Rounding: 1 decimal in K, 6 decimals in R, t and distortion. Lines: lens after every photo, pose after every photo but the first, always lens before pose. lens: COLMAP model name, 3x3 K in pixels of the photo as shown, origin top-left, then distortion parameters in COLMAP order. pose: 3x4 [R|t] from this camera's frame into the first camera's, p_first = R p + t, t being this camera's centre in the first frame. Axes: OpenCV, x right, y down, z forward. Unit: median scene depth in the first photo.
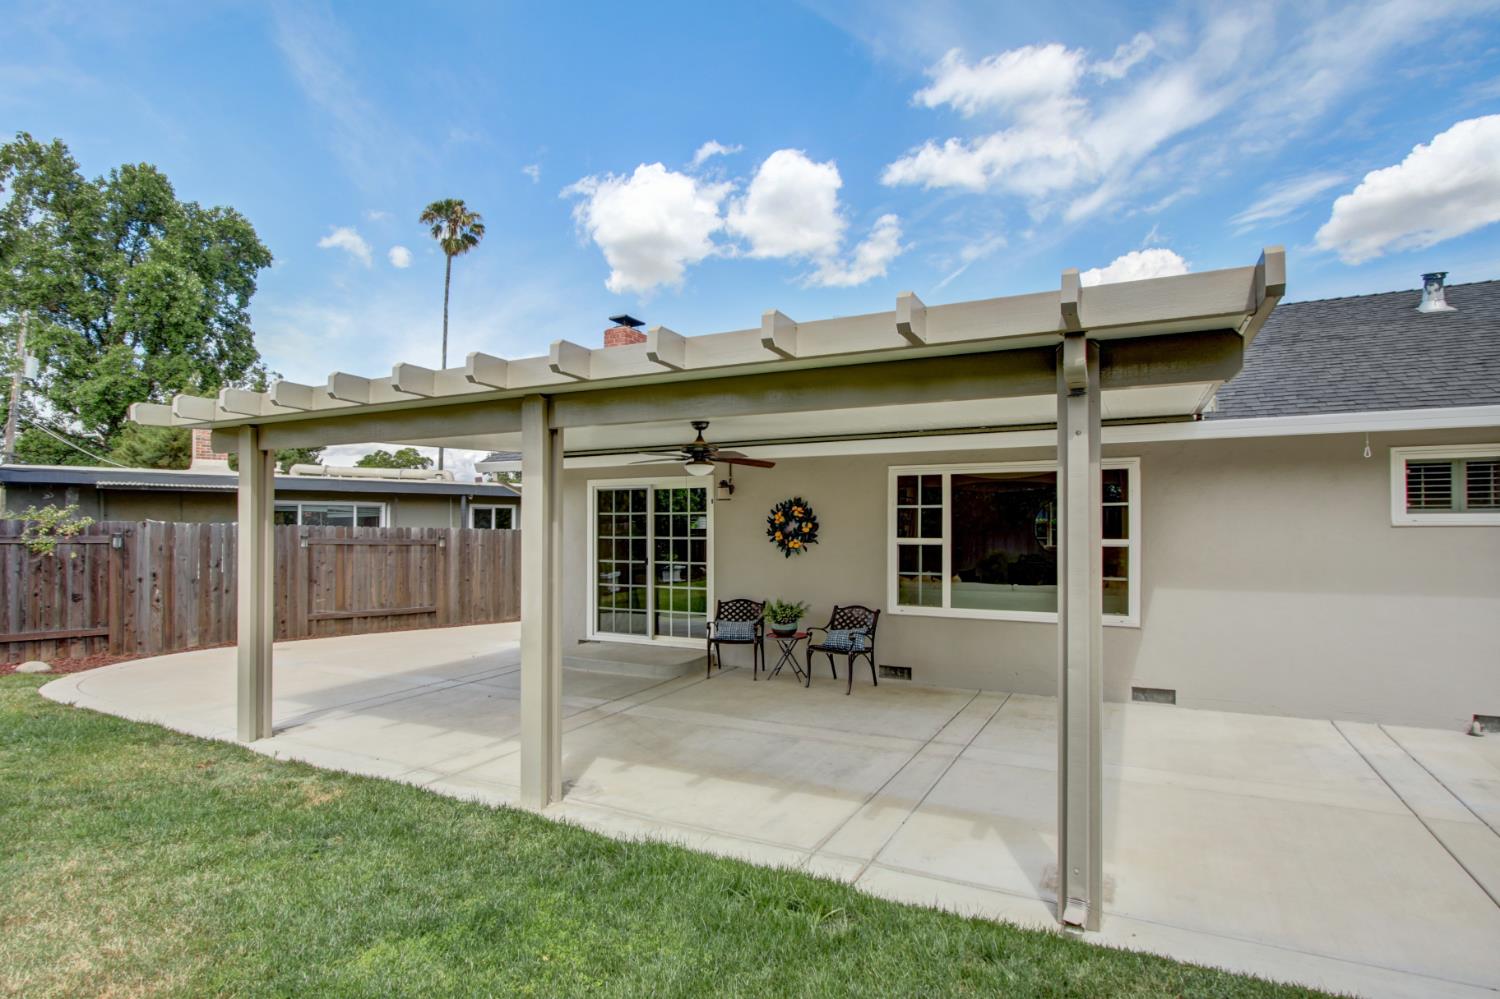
lens RADIAL K [[779.7, 0, 748.1], [0, 779.7, 549.6], [0, 0, 1]] dist [-0.003733, -0.000453]
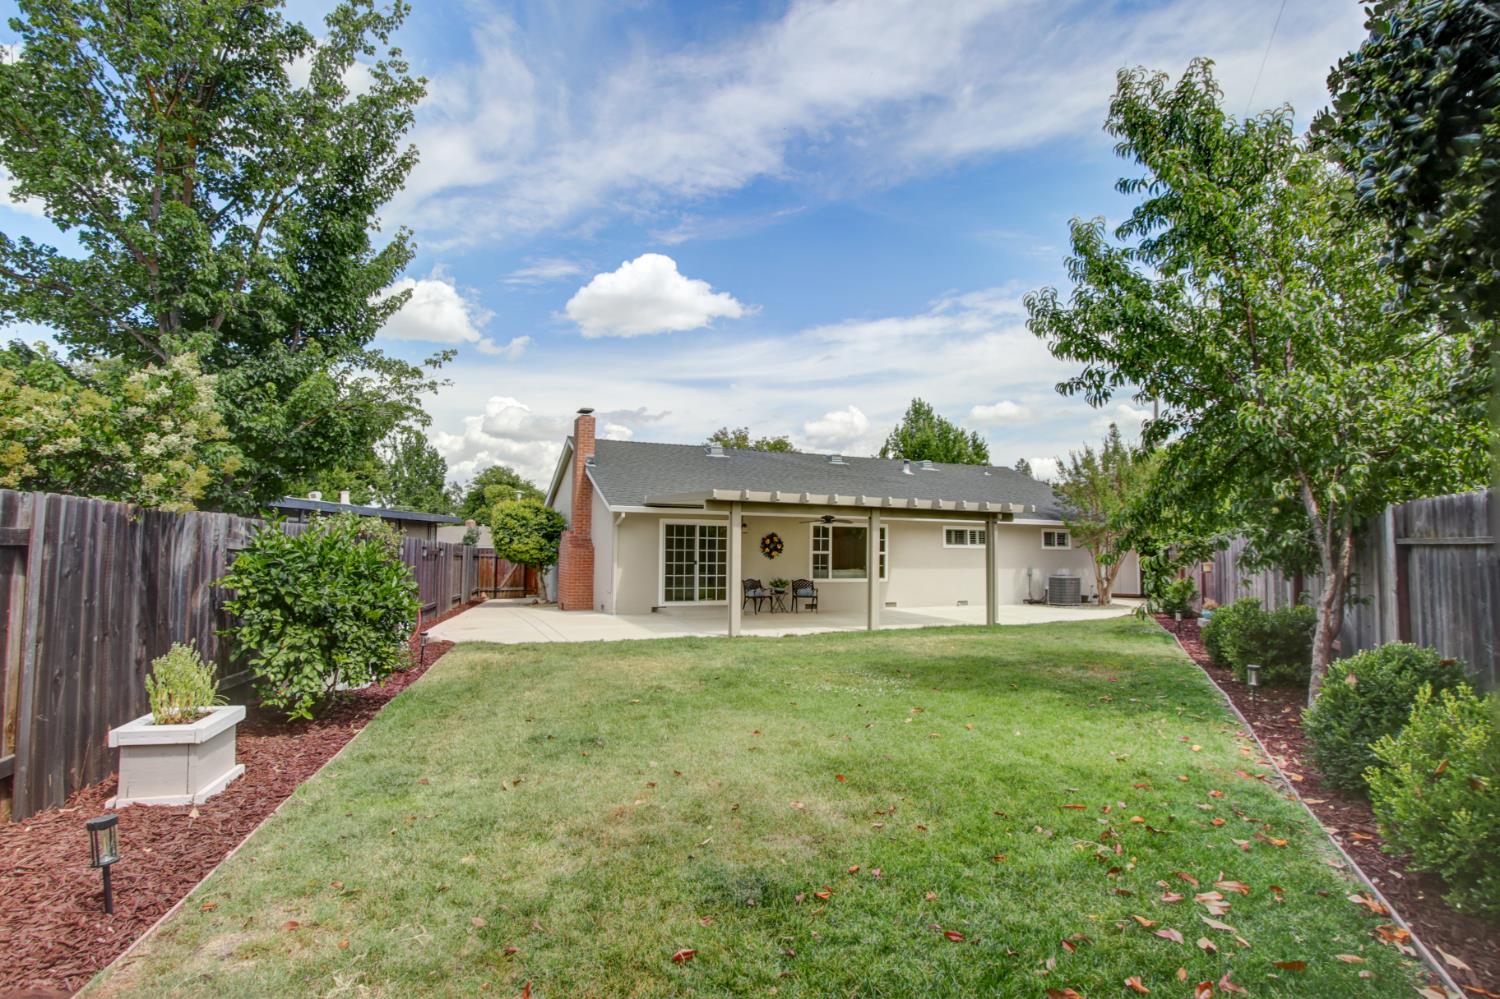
lens RADIAL K [[764.0, 0, 745.0], [0, 764.0, 528.1], [0, 0, 1]] dist [-0.000174, -0.000035]
pose [[0.643966, 0.026708, 0.764588, -1.125909], [0.007021, 0.999142, -0.040814, 0.005803], [-0.765022, 0.031651, 0.643226, -0.237407]]
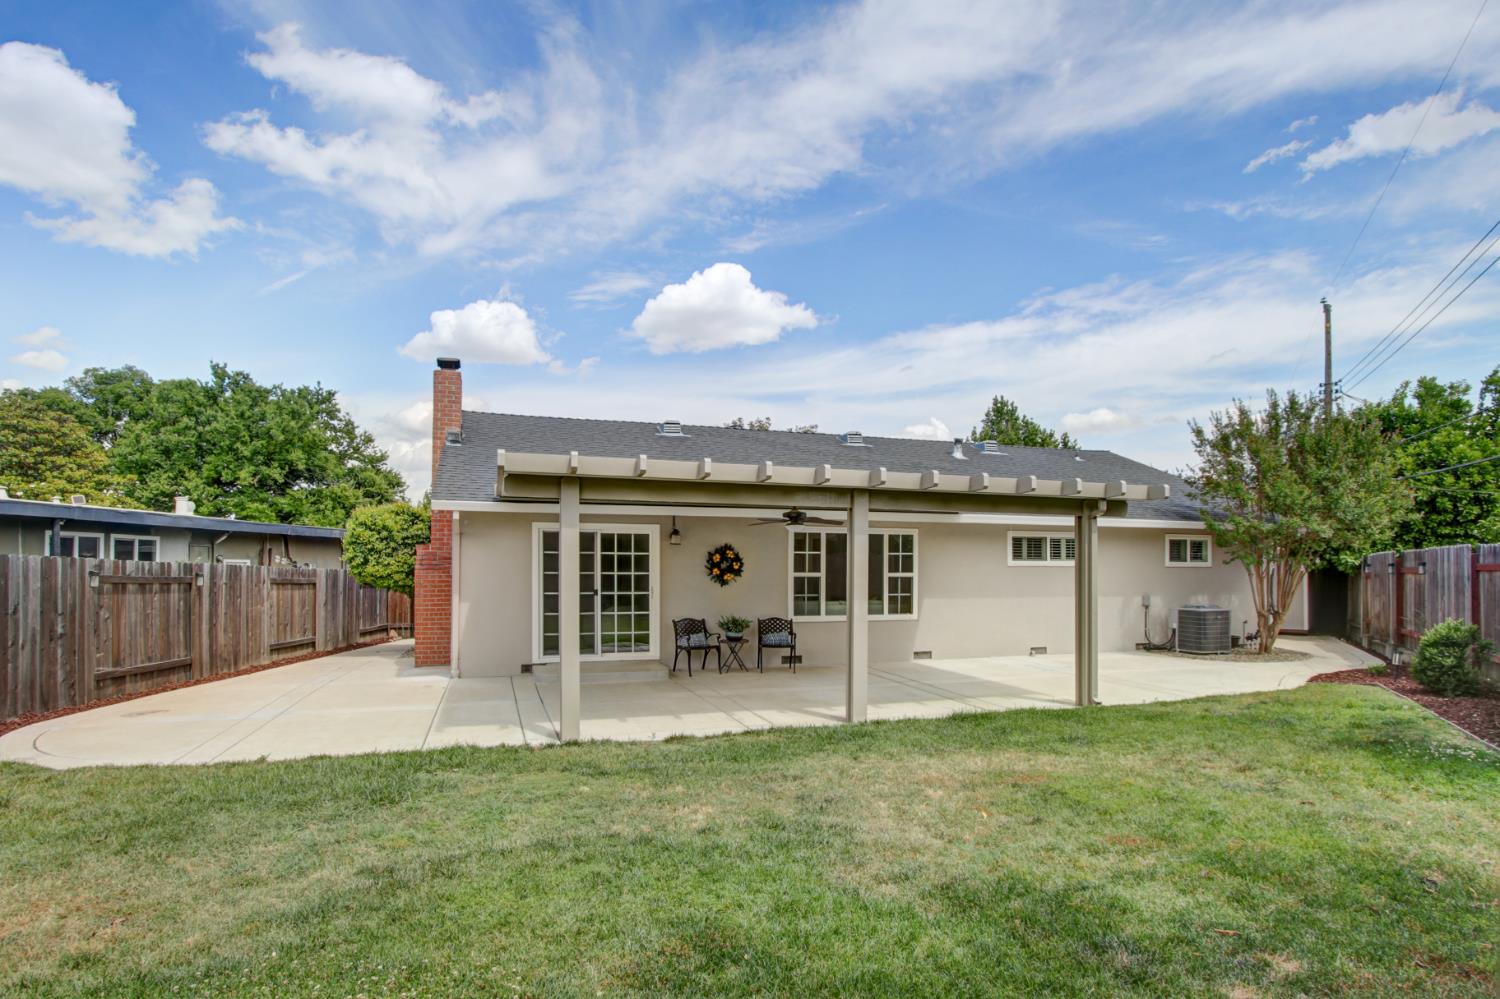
lens RADIAL K [[779.1, 0, 756.2], [0, 779.1, 600.9], [0, 0, 1]] dist [0.003159, 0.000606]
pose [[0.707429, -0.027705, 0.706242, -0.604130], [0.015146, 0.999596, 0.024041, 0.001873], [-0.706622, -0.006310, 0.707563, -0.022987]]
